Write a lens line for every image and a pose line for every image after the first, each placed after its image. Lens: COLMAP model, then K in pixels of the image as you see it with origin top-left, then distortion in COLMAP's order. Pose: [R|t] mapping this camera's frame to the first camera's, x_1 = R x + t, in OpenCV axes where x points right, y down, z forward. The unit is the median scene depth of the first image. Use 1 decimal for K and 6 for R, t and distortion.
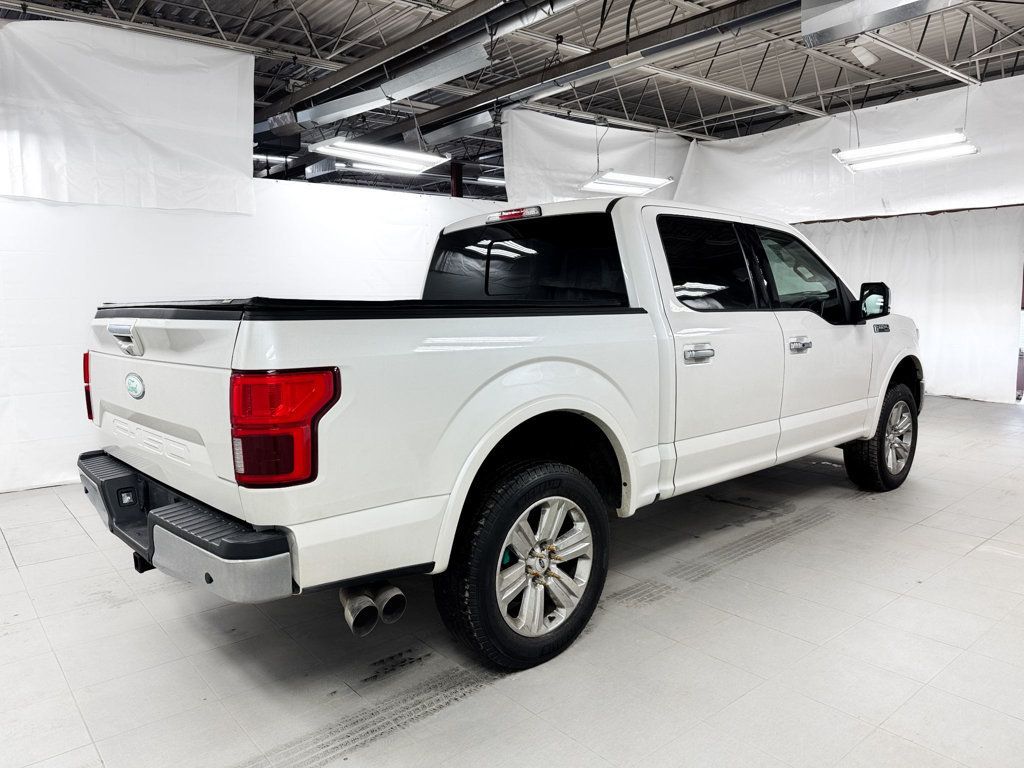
lens RADIAL K [[719.8, 0, 511.0], [0, 719.8, 386.3], [0, 0, 1]] dist [0.017024, -0.019804]
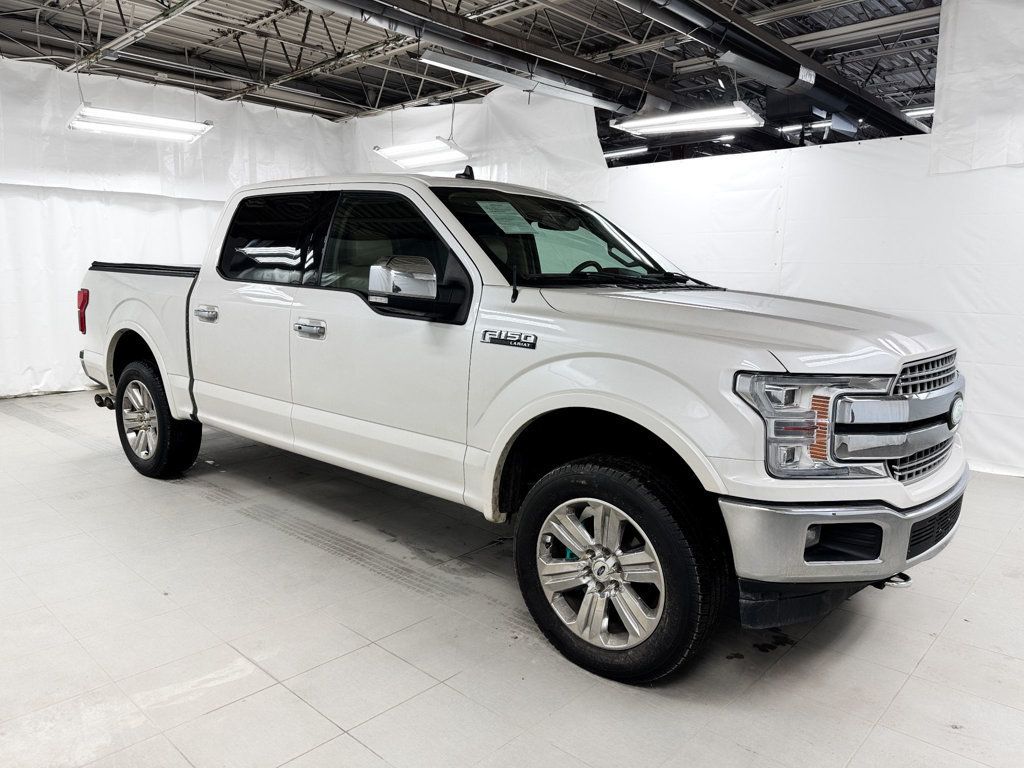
lens RADIAL K [[719.8, 0, 516.3], [0, 719.8, 379.6], [0, 0, 1]] dist [0.017024, -0.019804]
pose [[0.148937, 0.166618, -0.974708, 1.091660], [-0.149758, 0.978133, 0.144320, -0.134438], [0.977441, 0.124476, 0.170632, 0.928712]]
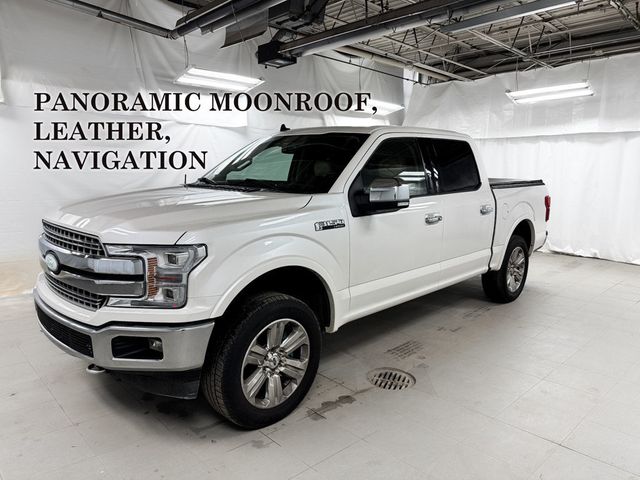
lens RADIAL K [[449.9, 0, 317.2], [0, 449.9, 235.8], [0, 0, 1]] dist [0.017024, -0.019804]
pose [[-0.997179, 0.017549, -0.072980, 0.319383], [-0.002680, 0.963339, 0.268273, -0.262860], [0.075013, 0.267712, -0.960574, 1.907498]]
